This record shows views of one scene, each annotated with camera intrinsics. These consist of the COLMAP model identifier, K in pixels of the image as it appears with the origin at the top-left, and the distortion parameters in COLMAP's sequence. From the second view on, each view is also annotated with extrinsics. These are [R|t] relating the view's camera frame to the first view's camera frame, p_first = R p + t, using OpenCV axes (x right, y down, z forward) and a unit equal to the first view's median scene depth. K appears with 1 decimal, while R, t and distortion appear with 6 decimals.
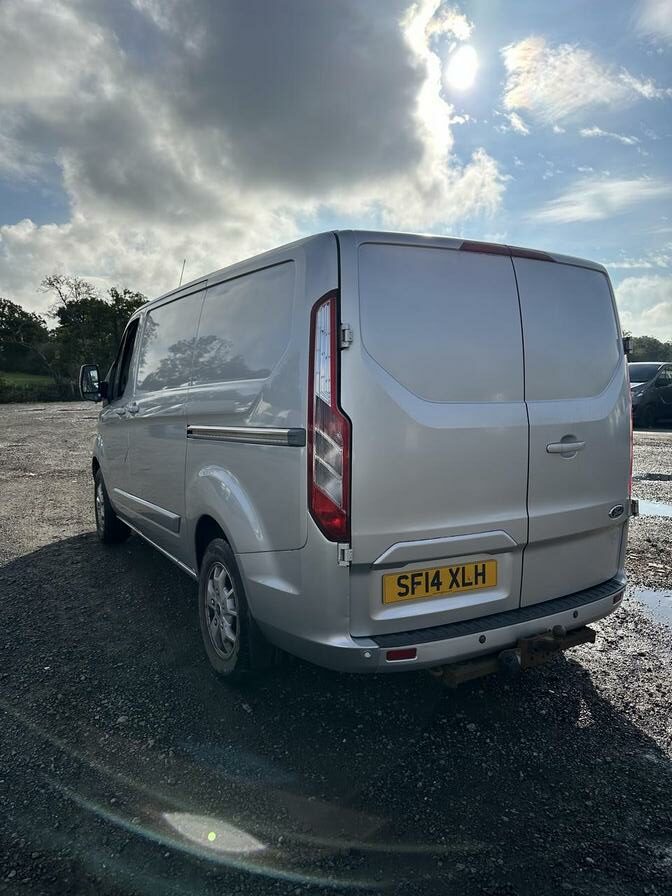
lens RADIAL K [[629.5, 0, 336.0], [0, 629.5, 448.0], [0, 0, 1]] dist [0.073854, -0.076773]
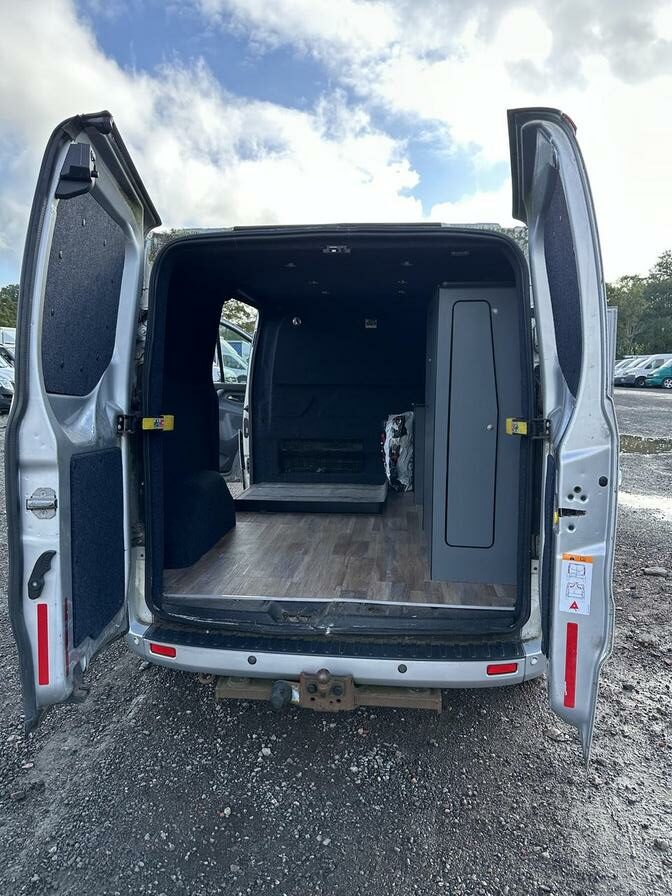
lens RADIAL K [[627.8, 0, 324.8], [0, 627.8, 444.3], [0, 0, 1]] dist [0.058586, -0.064904]
pose [[0.782949, 0.070705, -0.618055, 0.856490], [-0.050686, 0.997467, 0.049901, -0.064903], [0.620018, -0.007743, 0.784550, 0.341777]]
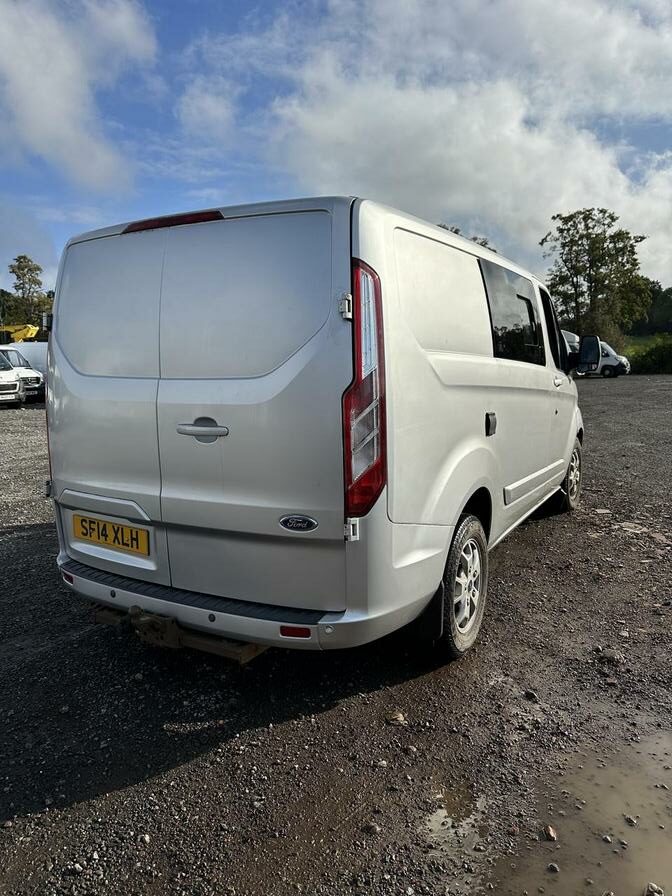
lens RADIAL K [[629.5, 0, 336.0], [0, 629.5, 448.0], [0, 0, 1]] dist [0.073854, -0.076773]
pose [[0.478640, 0.106509, -0.871527, 1.336272], [-0.068291, 0.994124, 0.083986, -0.068531], [0.875351, 0.019319, 0.483102, 0.793550]]
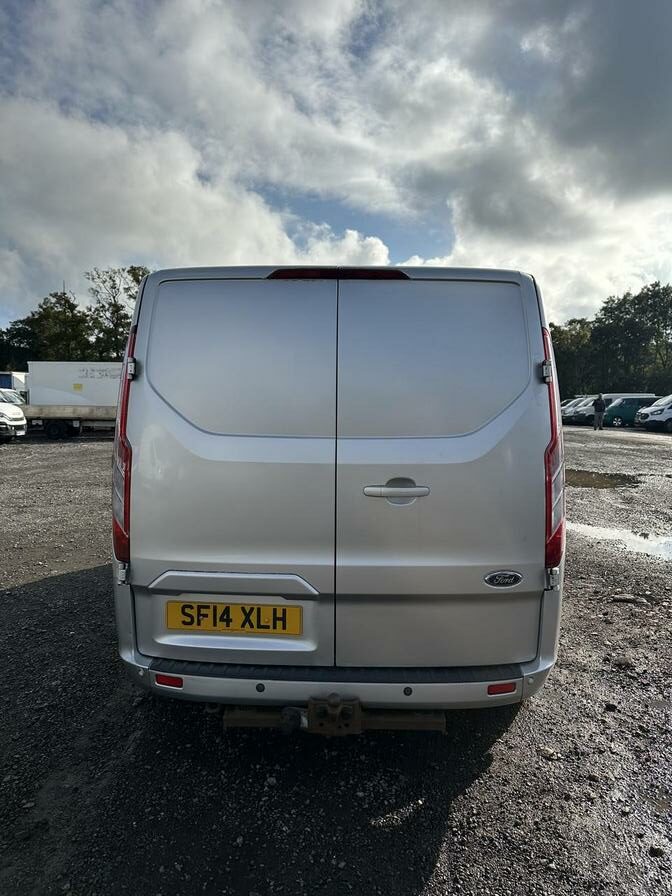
lens RADIAL K [[629.5, 0, 336.0], [0, 629.5, 448.0], [0, 0, 1]] dist [0.073854, -0.076773]
pose [[0.831112, 0.038445, -0.554774, 0.827117], [-0.050869, 0.998681, -0.007001, -0.052494], [0.553773, 0.034039, 0.831972, 0.264695]]
